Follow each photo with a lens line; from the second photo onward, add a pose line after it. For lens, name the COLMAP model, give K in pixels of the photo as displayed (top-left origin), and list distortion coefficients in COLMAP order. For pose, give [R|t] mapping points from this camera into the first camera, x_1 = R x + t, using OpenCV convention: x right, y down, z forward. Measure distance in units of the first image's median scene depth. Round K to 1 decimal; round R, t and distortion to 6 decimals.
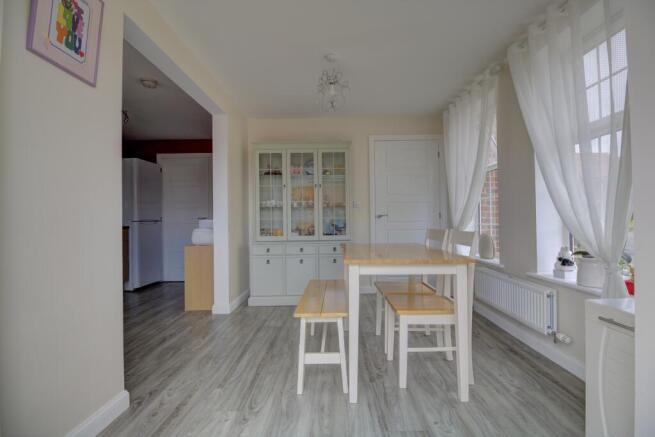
lens RADIAL K [[304.6, 0, 331.6], [0, 304.6, 218.2], [0, 0, 1]] dist [-0.017621, -0.001332]
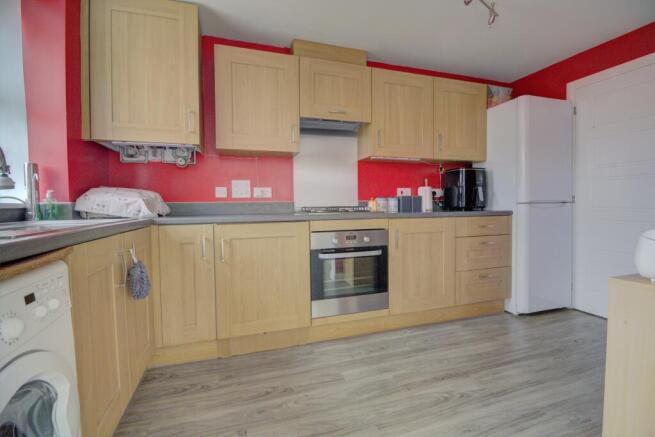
lens RADIAL K [[304.6, 0, 334.2], [0, 304.6, 214.7], [0, 0, 1]] dist [-0.017621, -0.001332]
pose [[0.335992, 0.040316, -0.941002, -0.209384], [0.014125, 0.998755, 0.047834, -0.000775], [0.941759, -0.029363, 0.335004, 0.443810]]
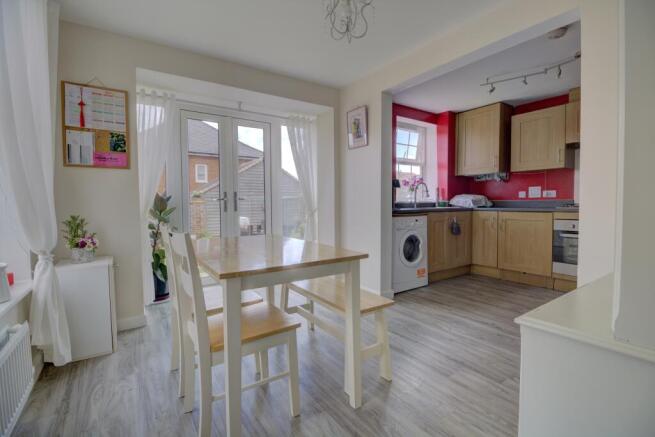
lens RADIAL K [[304.6, 0, 333.4], [0, 304.6, 215.7], [0, 0, 1]] dist [-0.017621, -0.001332]
pose [[-0.818698, 0.040785, -0.572775, 0.240527], [0.021671, 0.998958, 0.040156, -0.002534], [0.573816, 0.020464, -0.818729, 0.885100]]
